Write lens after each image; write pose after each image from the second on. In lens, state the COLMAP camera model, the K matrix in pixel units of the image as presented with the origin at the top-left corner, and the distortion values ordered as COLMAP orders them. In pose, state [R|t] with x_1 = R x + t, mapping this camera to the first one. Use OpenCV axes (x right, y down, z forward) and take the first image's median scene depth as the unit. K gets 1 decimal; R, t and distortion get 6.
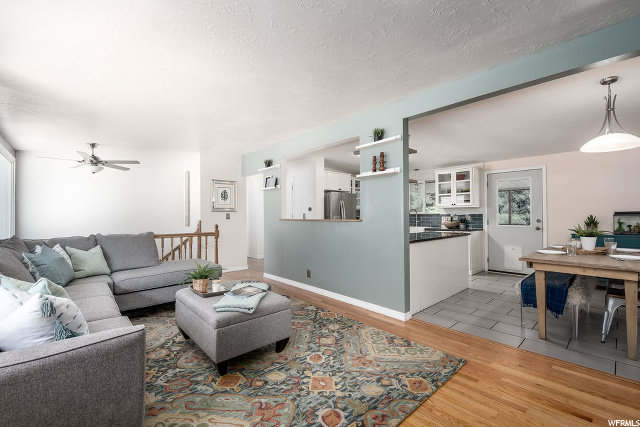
lens RADIAL K [[276.3, 0, 320.0], [0, 276.3, 213.5], [0, 0, 1]] dist [-0.008150, -0.000013]
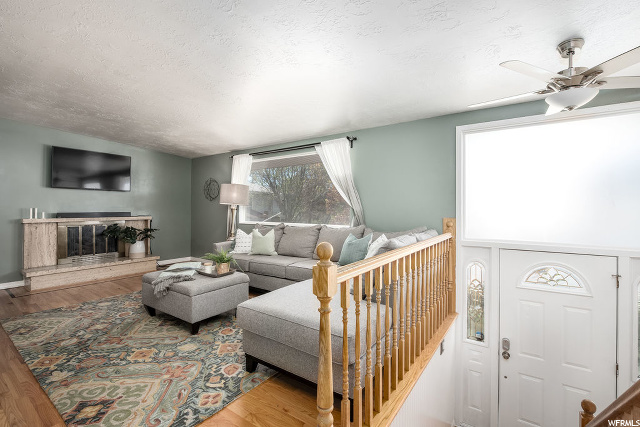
lens RADIAL K [[286.4, 0, 319.4], [0, 286.4, 208.9], [0, 0, 1]] dist [-0.011585, -0.000392]
pose [[-0.976199, 0.003388, -0.216851, -0.603680], [0.005047, 0.999962, -0.007097, 0.022386], [0.216819, -0.008023, -0.976179, 2.402284]]
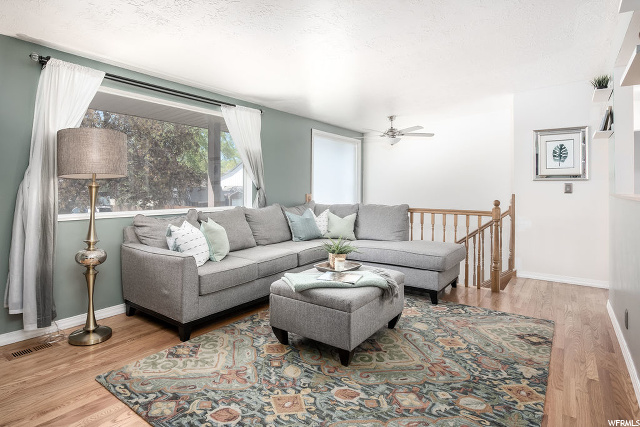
lens RADIAL K [[358.9, 0, 271.0], [0, 358.9, 188.1], [0, 0, 1]] dist [-0.003914, -0.001132]
pose [[0.140473, 0.006470, -0.990063, 0.784934], [0.004041, 0.999967, 0.007108, 0.004648], [0.990076, -0.004999, 0.140442, 0.645884]]
